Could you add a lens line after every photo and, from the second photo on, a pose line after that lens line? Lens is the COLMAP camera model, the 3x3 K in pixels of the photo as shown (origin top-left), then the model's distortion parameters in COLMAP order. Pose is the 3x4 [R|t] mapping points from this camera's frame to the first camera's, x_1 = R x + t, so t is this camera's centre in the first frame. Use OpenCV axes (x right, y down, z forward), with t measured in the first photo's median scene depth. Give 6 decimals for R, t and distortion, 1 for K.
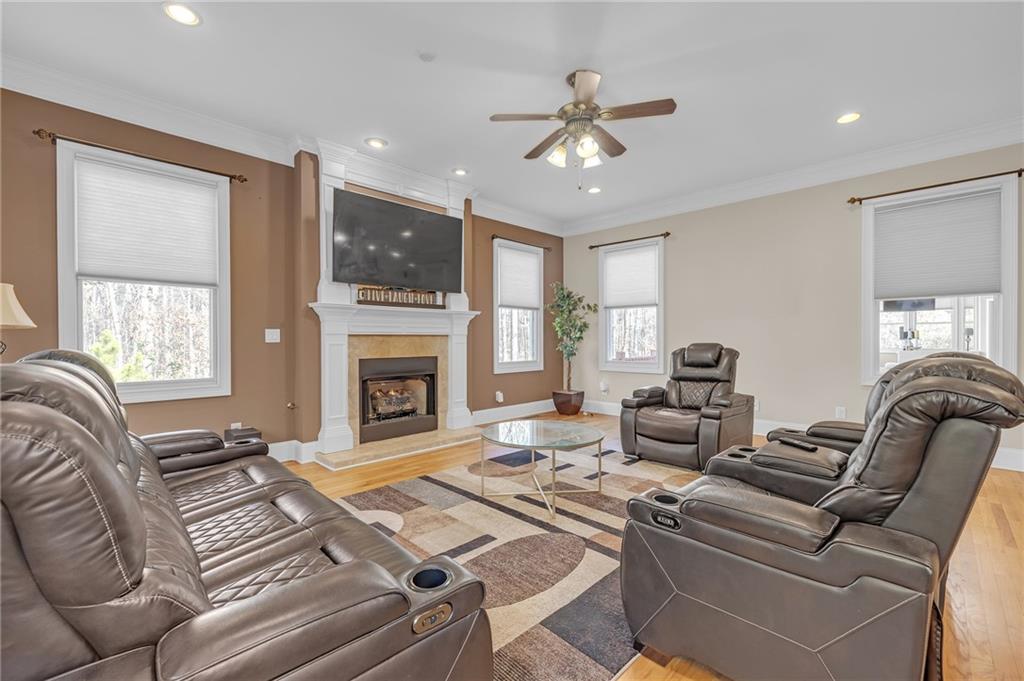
lens RADIAL K [[449.0, 0, 519.0], [0, 449.0, 336.5], [0, 0, 1]] dist [-0.000717, -0.000006]
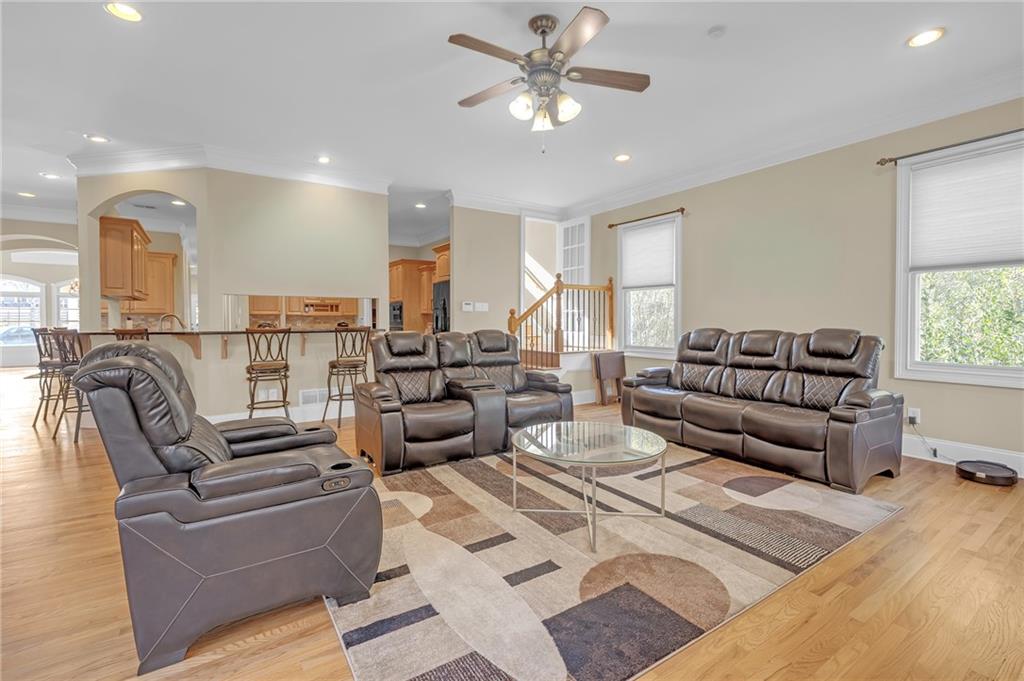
lens RADIAL K [[449.0, 0, 519.0], [0, 449.0, 336.5], [0, 0, 1]] dist [-0.000717, -0.000006]
pose [[-0.980244, -0.012809, 0.197375, 0.013610], [-0.005175, 0.999220, 0.039141, 0.001854], [-0.197722, 0.037346, -0.979546, 1.368988]]
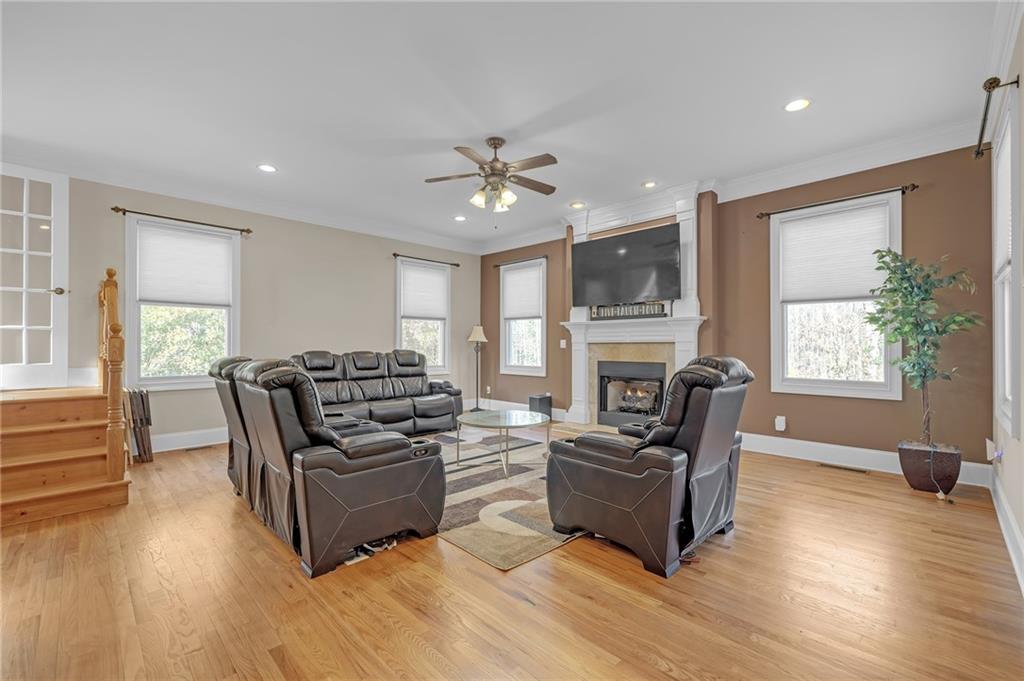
lens RADIAL K [[433.6, 0, 512.0], [0, 433.6, 340.5], [0, 0, 1]] dist [-0.001485, -0.000213]
pose [[-0.020346, -0.019434, -0.999604, 0.981278], [-0.003759, 0.999805, -0.019362, 0.015815], [0.999786, 0.003364, -0.020415, 0.796899]]
